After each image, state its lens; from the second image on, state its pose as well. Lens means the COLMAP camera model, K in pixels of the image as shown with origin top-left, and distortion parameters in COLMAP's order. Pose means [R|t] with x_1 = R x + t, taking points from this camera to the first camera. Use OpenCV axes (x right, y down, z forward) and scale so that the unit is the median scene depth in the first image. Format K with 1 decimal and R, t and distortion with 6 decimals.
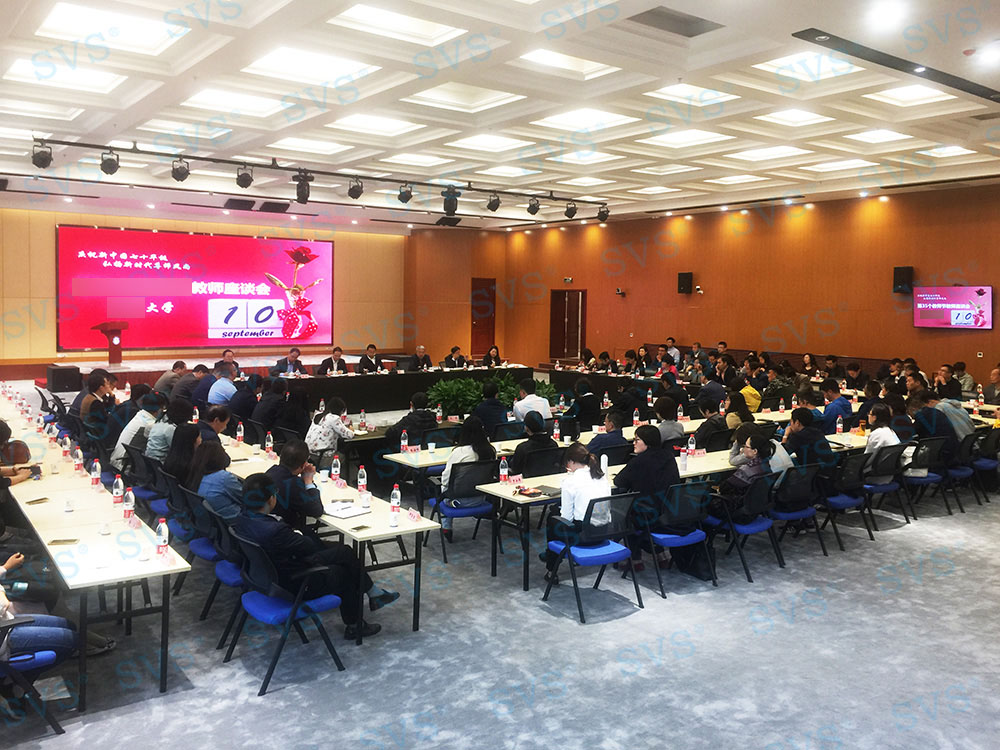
lens RADIAL K [[852.7, 0, 518.9], [0, 852.7, 334.2], [0, 0, 1]] dist [0.064074, -0.070488]
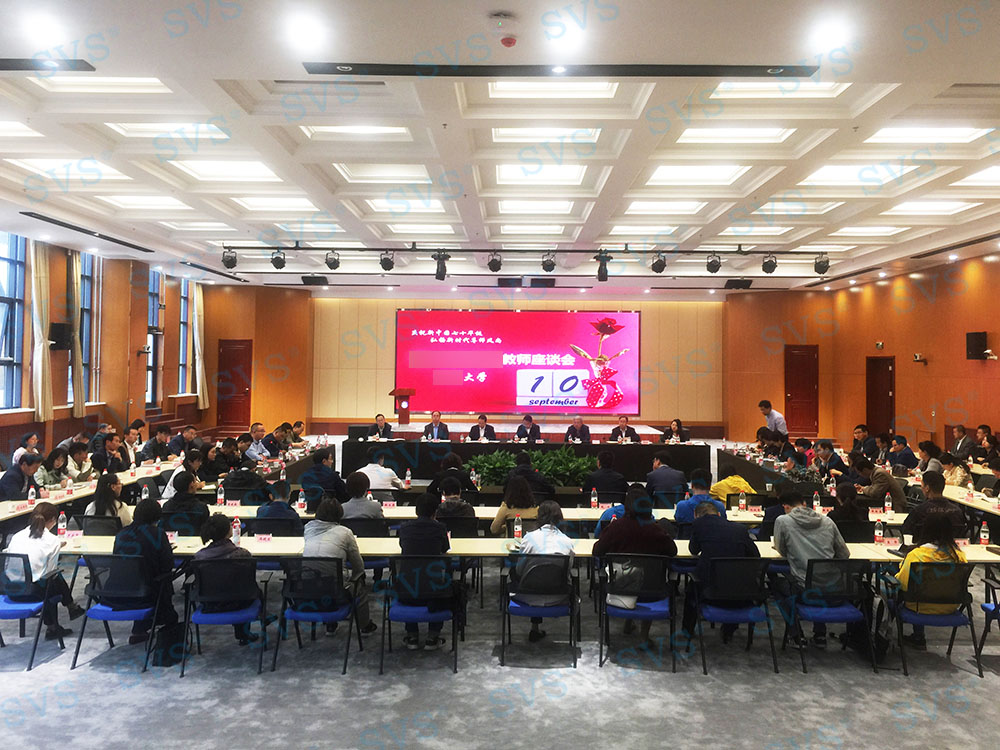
lens RADIAL K [[852.7, 0, 508.7], [0, 852.7, 362.4], [0, 0, 1]] dist [0.064074, -0.070488]
pose [[0.786591, -0.007680, -0.617426, 0.309483], [-0.022532, 0.998900, -0.041130, -0.004752], [0.617063, 0.046265, 0.785553, 0.136528]]
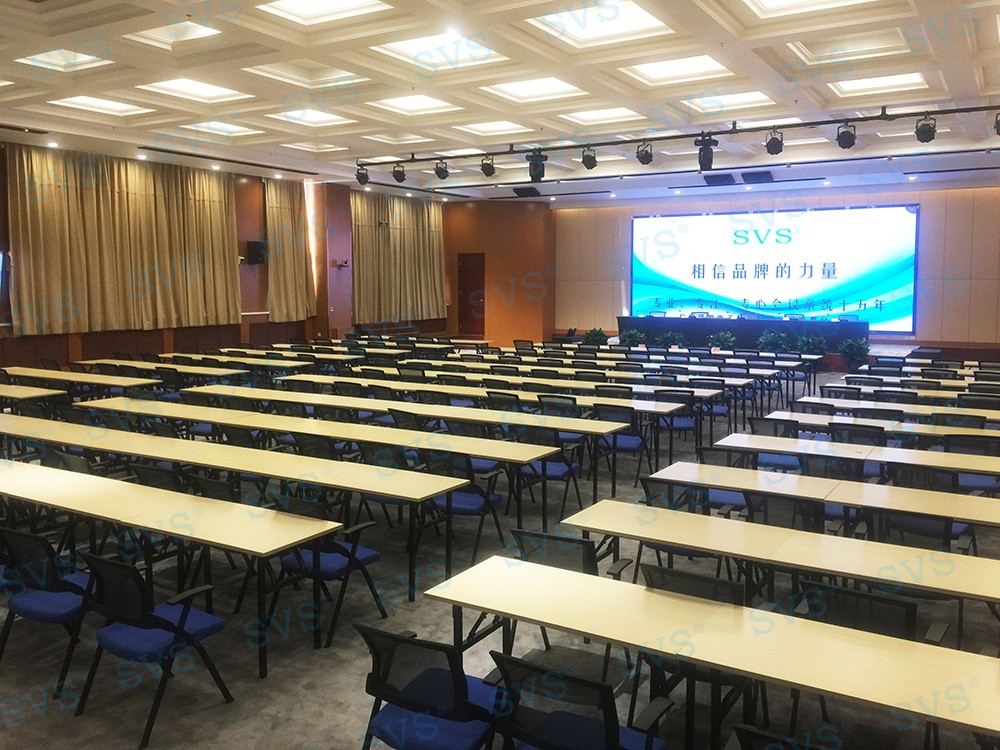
lens RADIAL K [[852.7, 0, 507.5], [0, 852.7, 344.3], [0, 0, 1]] dist [0.064074, -0.070488]
pose [[0.365263, 0.057256, -0.929142, 0.443766], [-0.030220, 0.998310, 0.049639, -0.007195], [0.930414, 0.009947, 0.366376, 0.386556]]
